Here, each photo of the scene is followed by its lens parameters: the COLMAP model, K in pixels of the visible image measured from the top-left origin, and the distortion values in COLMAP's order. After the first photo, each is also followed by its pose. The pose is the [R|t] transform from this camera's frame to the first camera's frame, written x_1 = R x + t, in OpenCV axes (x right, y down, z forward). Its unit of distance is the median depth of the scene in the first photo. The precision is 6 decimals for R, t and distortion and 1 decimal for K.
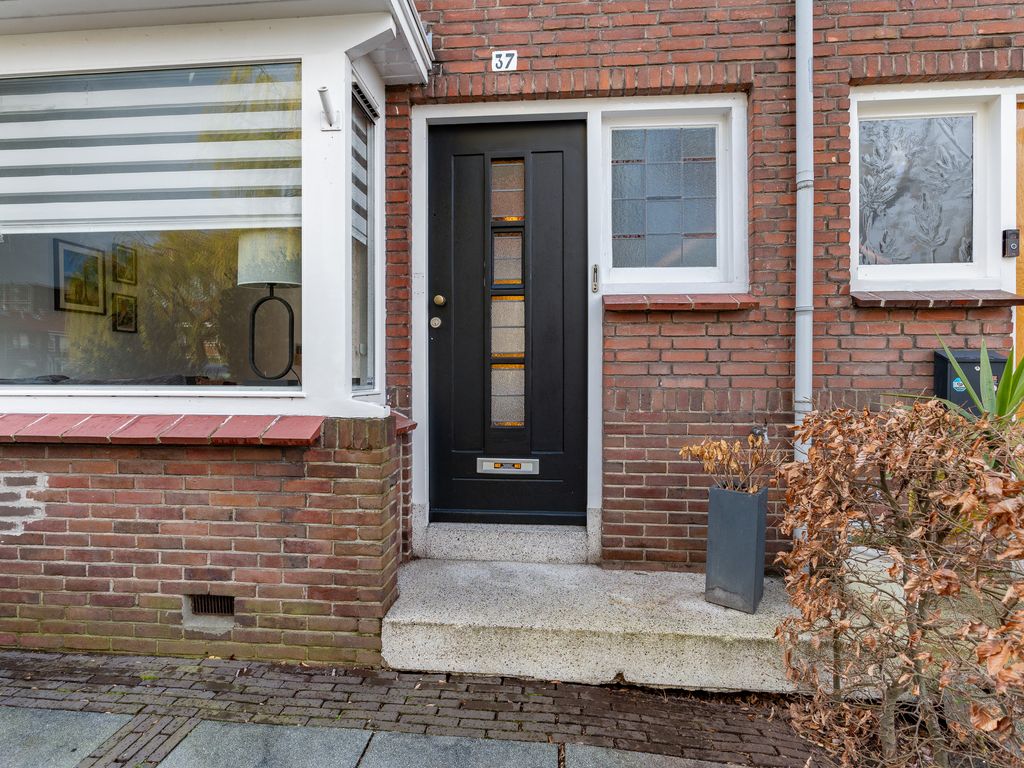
lens RADIAL K [[531.1, 0, 511.0], [0, 531.1, 377.4], [0, 0, 1]] dist [-0.000571, -0.000317]
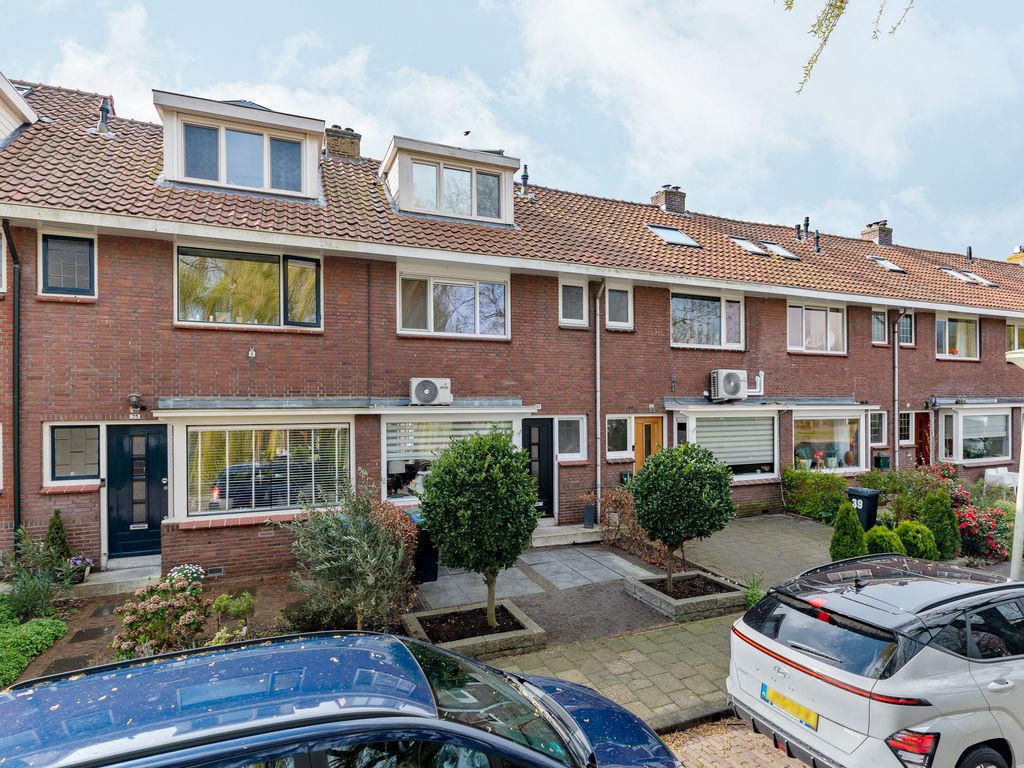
lens RADIAL K [[542.6, 0, 514.4], [0, 542.6, 404.9], [0, 0, 1]] dist [-0.001234, -0.000107]
pose [[0.886642, -0.004455, 0.462434, -2.226335], [0.005816, 0.999982, -0.001517, -0.629041], [-0.462419, 0.004034, 0.886652, -2.785234]]
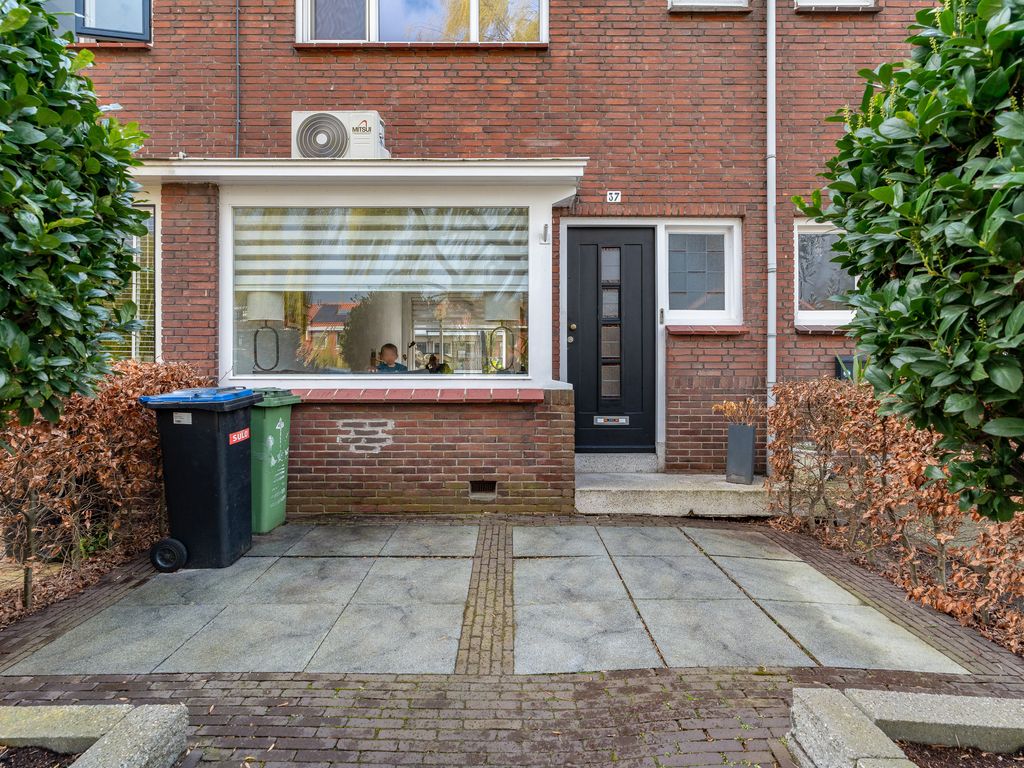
lens RADIAL K [[531.1, 0, 511.0], [0, 531.1, 377.4], [0, 0, 1]] dist [-0.000571, -0.000317]
pose [[0.995977, -0.000715, 0.089608, -0.548752], [0.001015, 0.999994, -0.003305, 0.031235], [-0.089605, 0.003383, 0.995972, -0.812691]]
